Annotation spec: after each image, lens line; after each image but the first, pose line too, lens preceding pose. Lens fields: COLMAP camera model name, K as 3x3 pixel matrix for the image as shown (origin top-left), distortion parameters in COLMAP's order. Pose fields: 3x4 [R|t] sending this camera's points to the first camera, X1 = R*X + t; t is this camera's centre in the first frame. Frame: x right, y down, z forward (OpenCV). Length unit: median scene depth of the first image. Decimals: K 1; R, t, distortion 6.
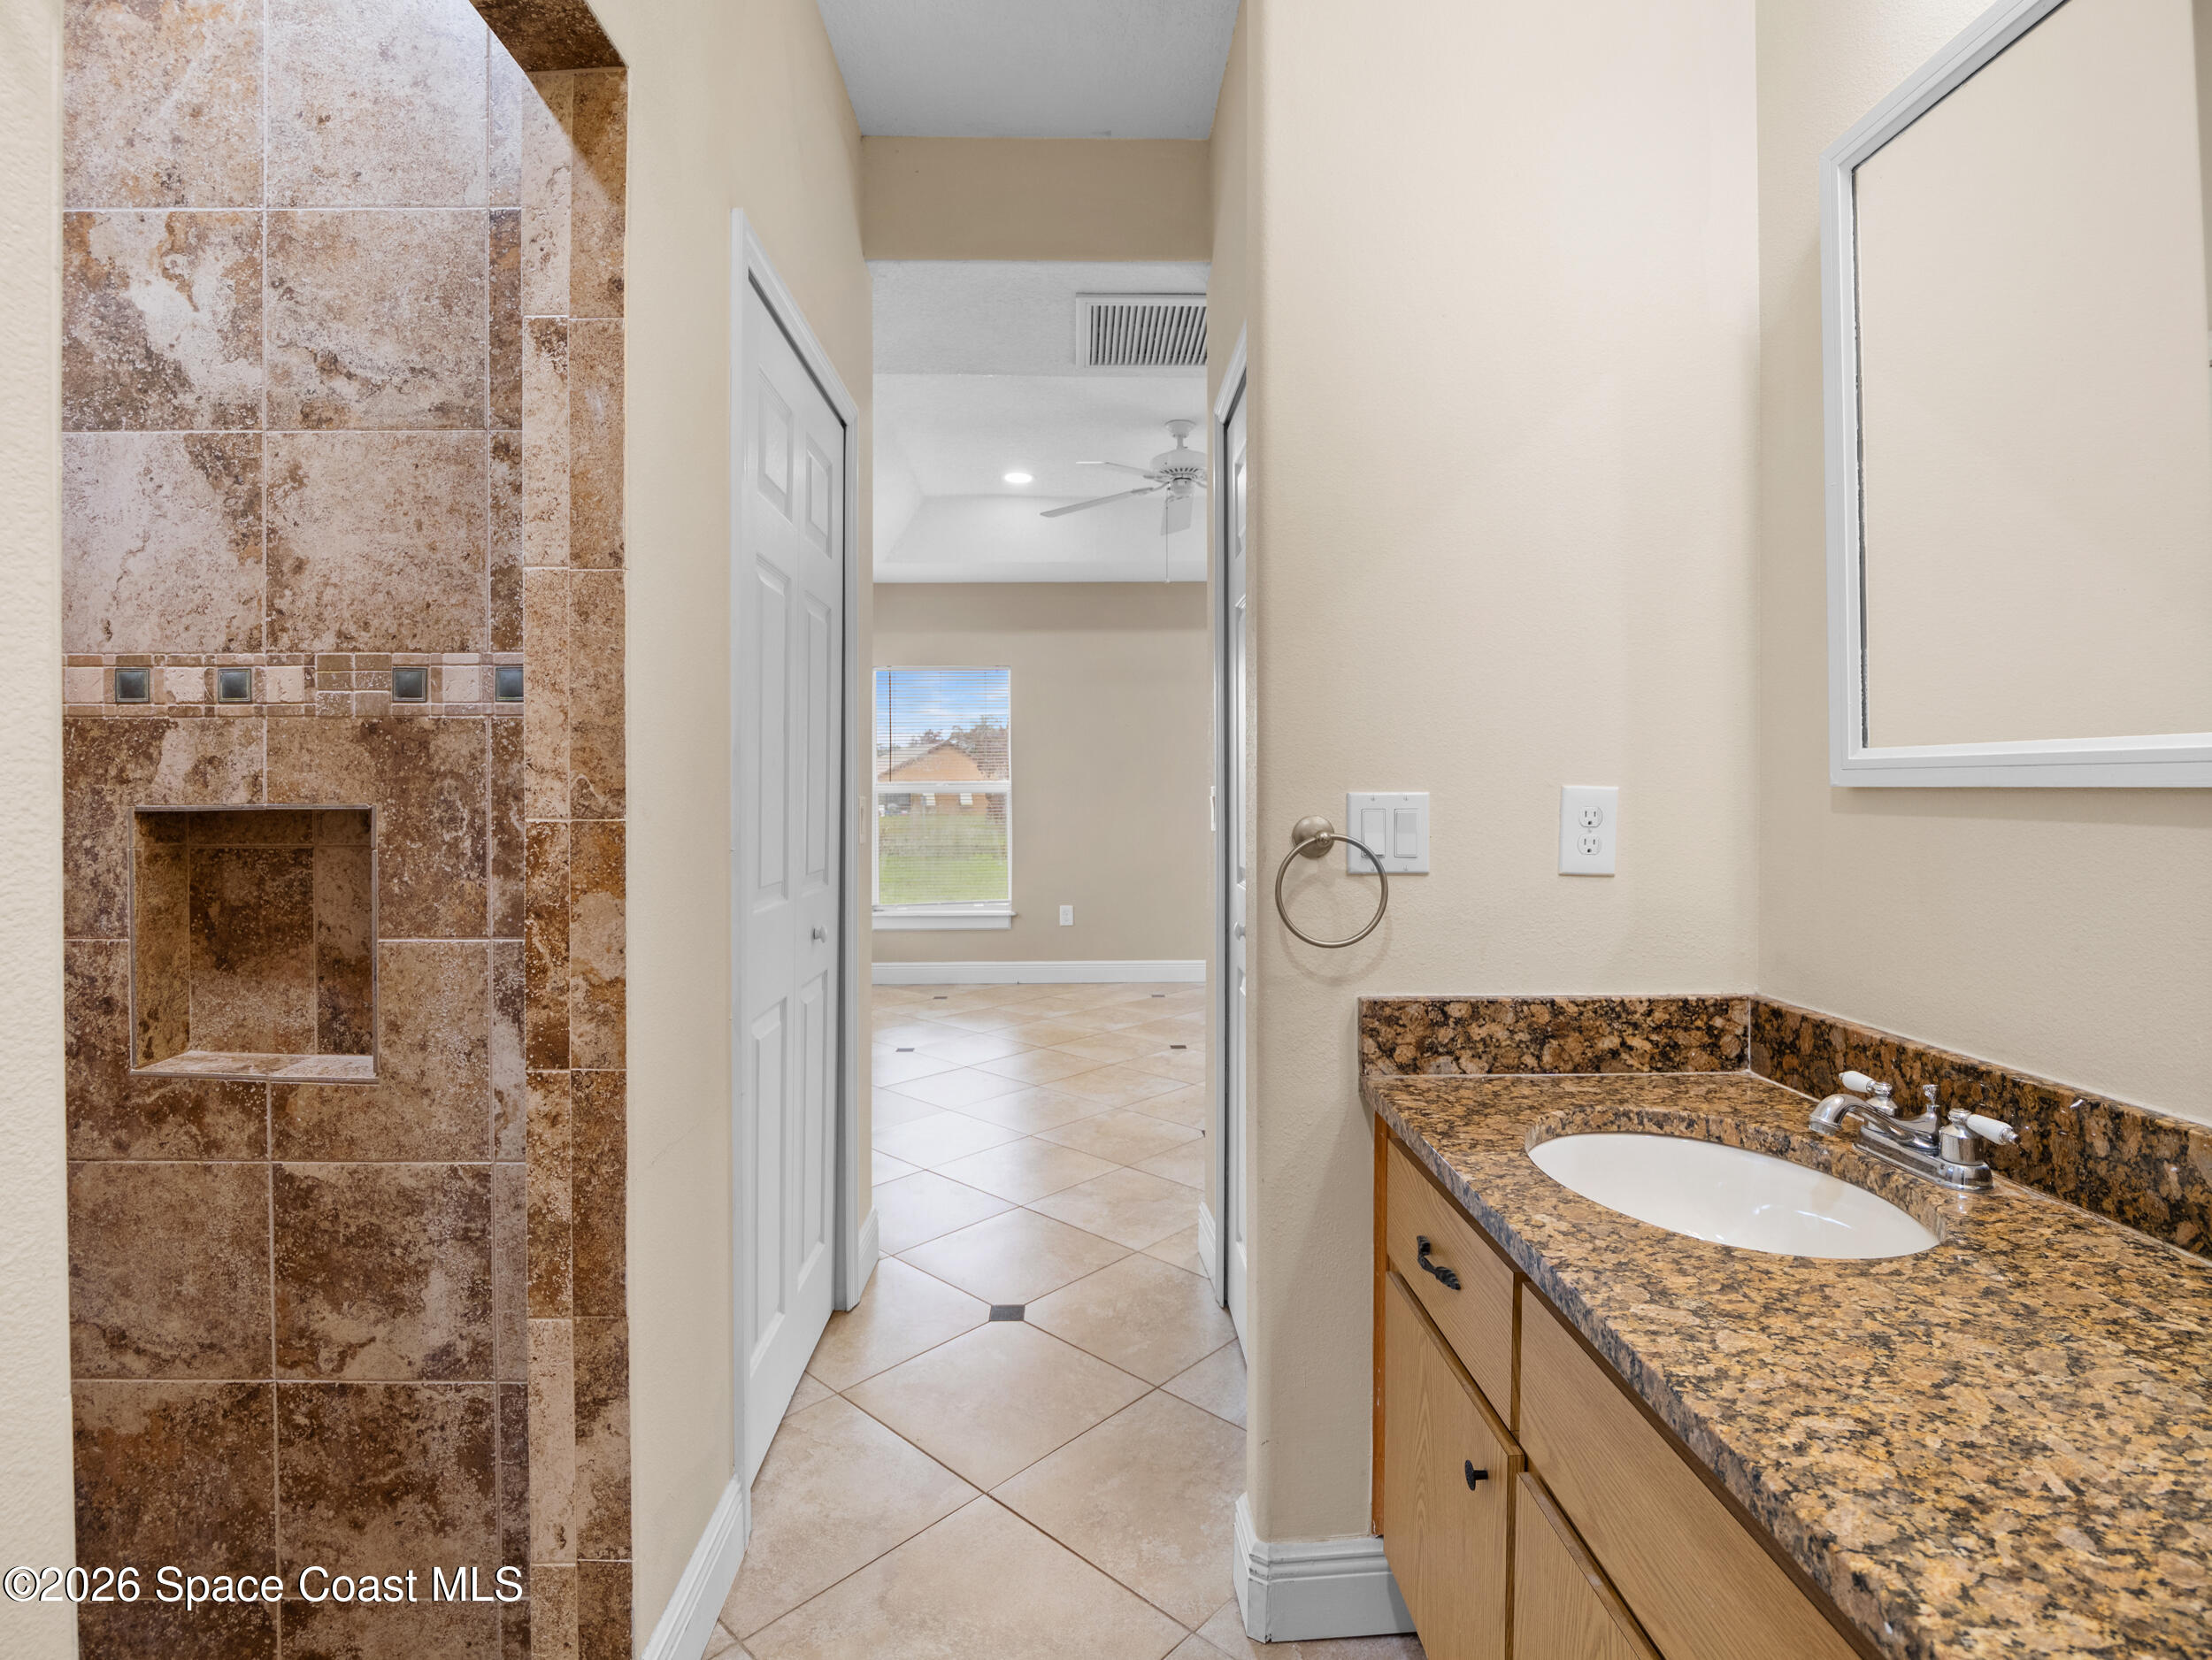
lens RADIAL K [[1072.8, 0, 1103.3], [0, 1072.8, 821.1], [0, 0, 1]] dist [-0.012585, -0.000546]
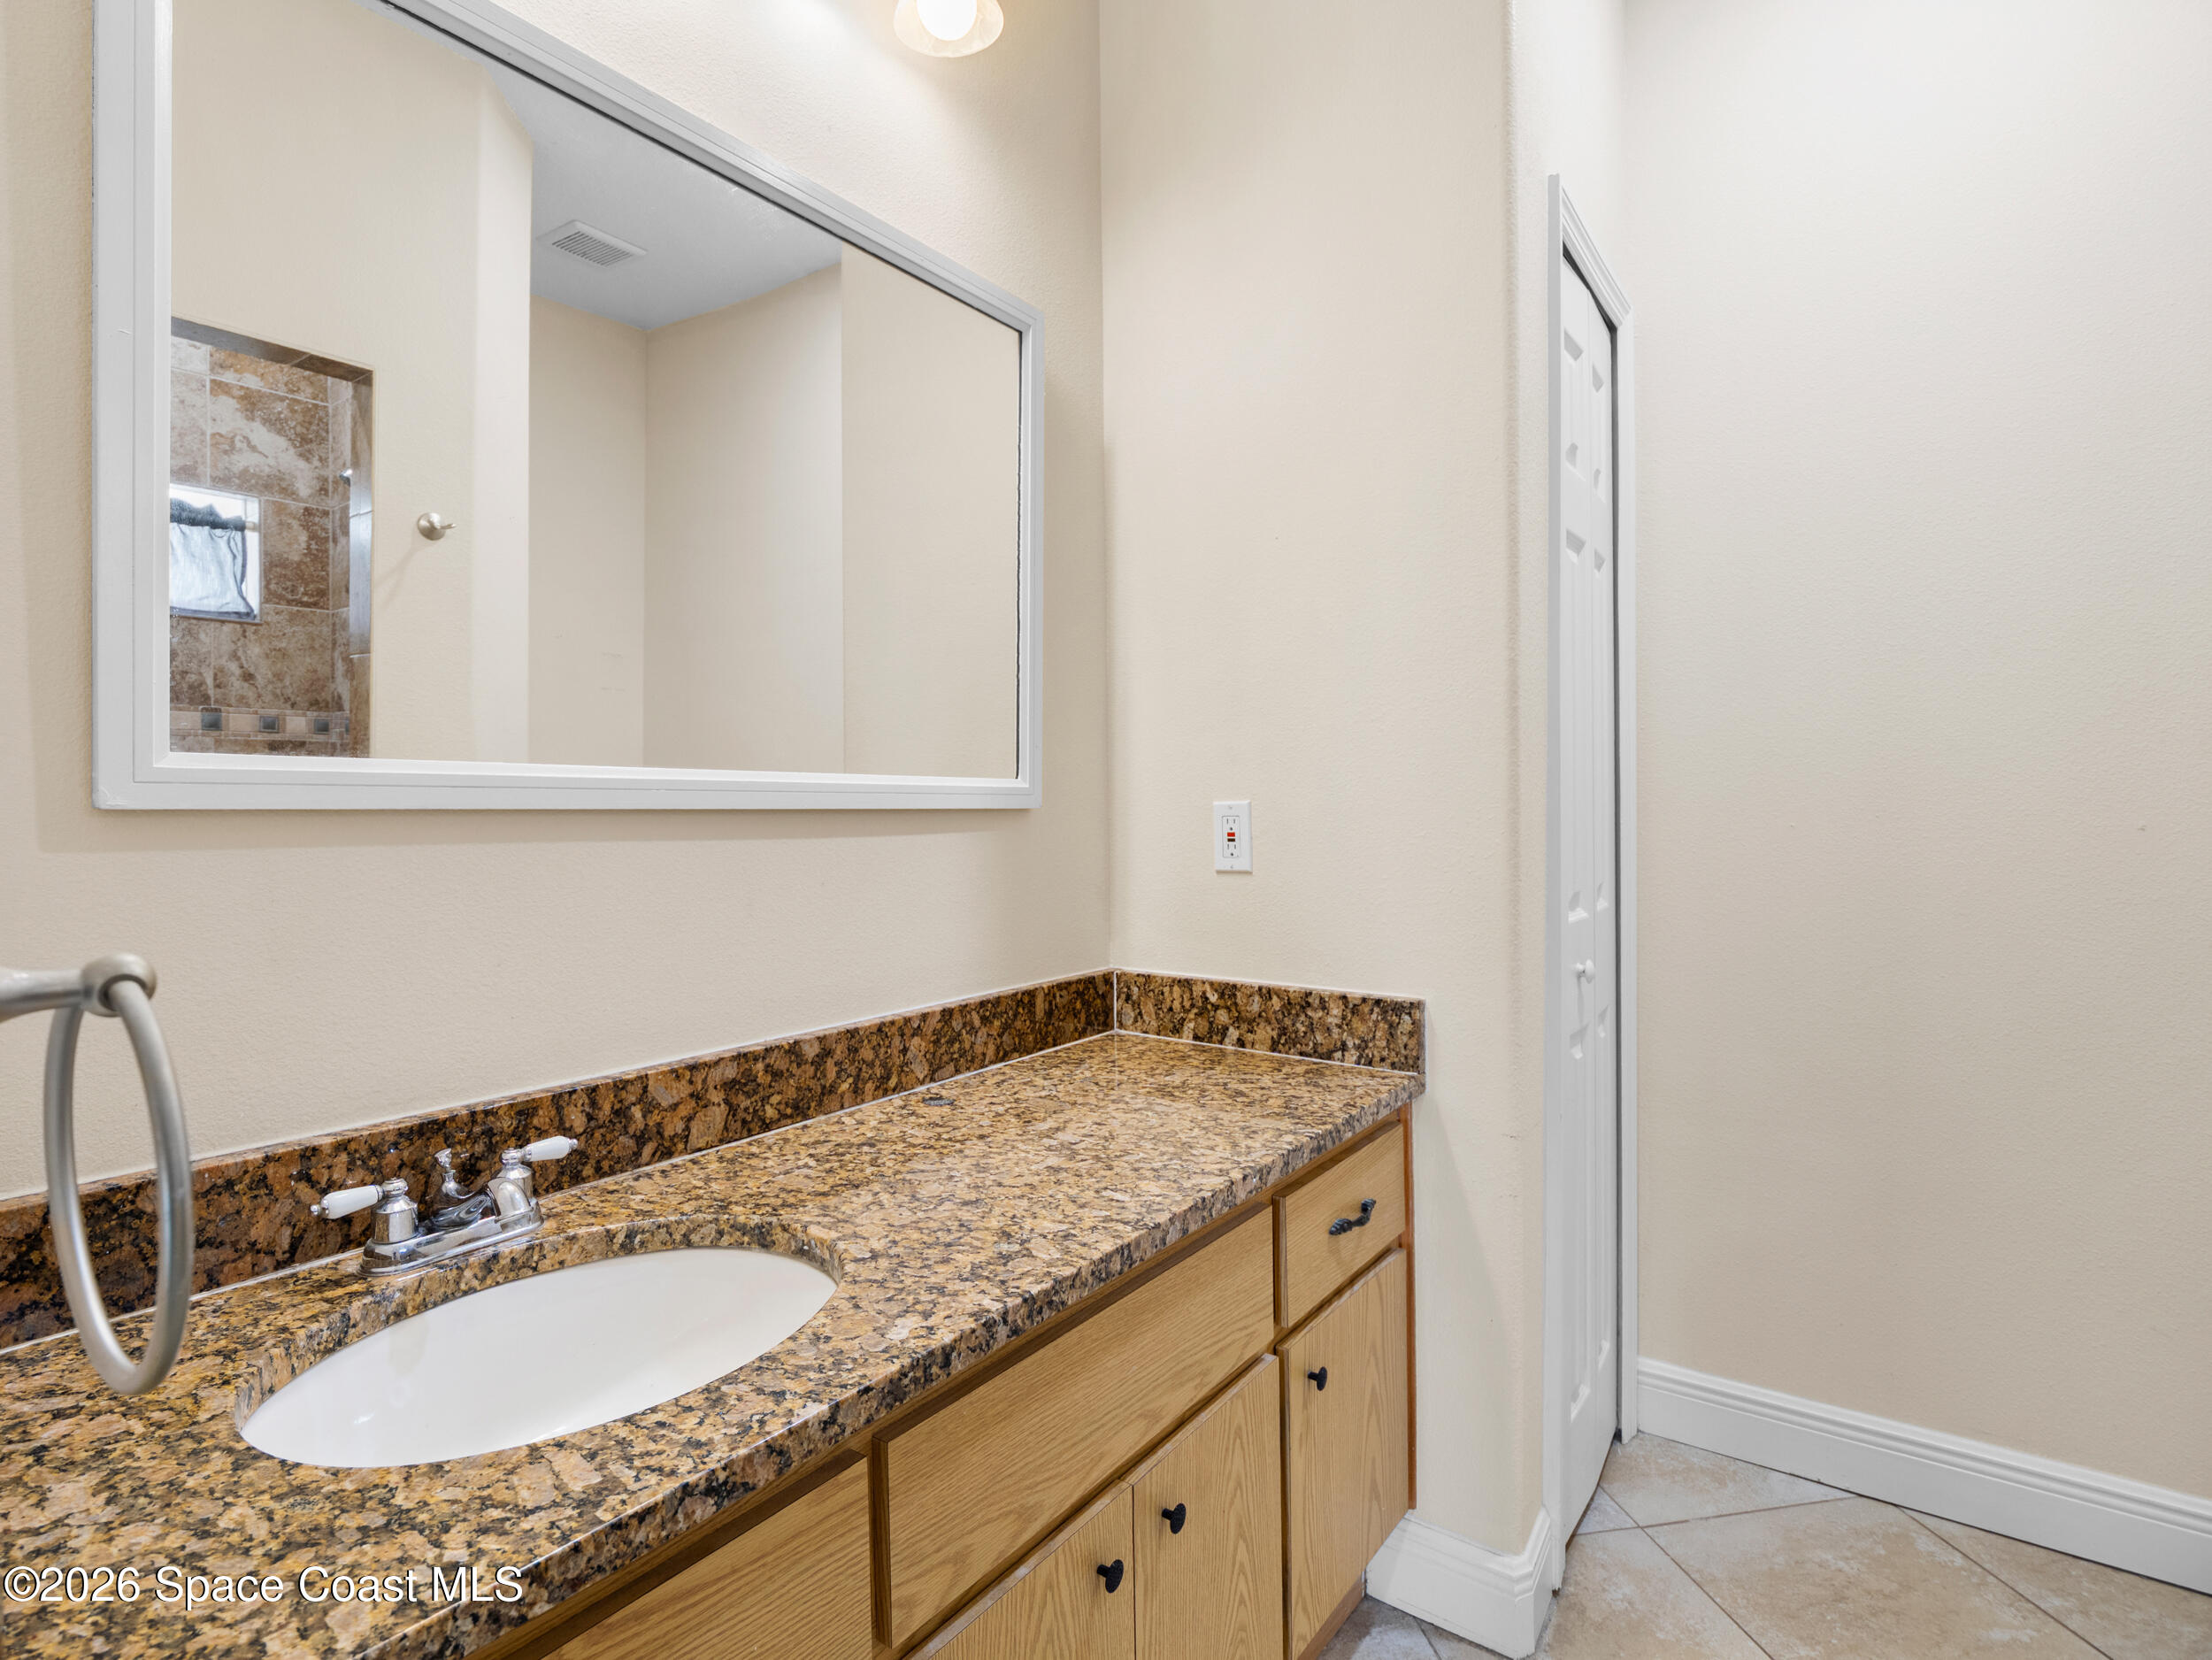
lens RADIAL K [[1072.8, 0, 1103.3], [0, 1072.8, 821.1], [0, 0, 1]] dist [-0.012585, -0.000546]
pose [[-0.785334, 0.007123, 0.619032, -0.233681], [0.029762, 0.999212, 0.026260, -0.035570], [-0.618357, 0.039046, -0.784927, 1.665052]]
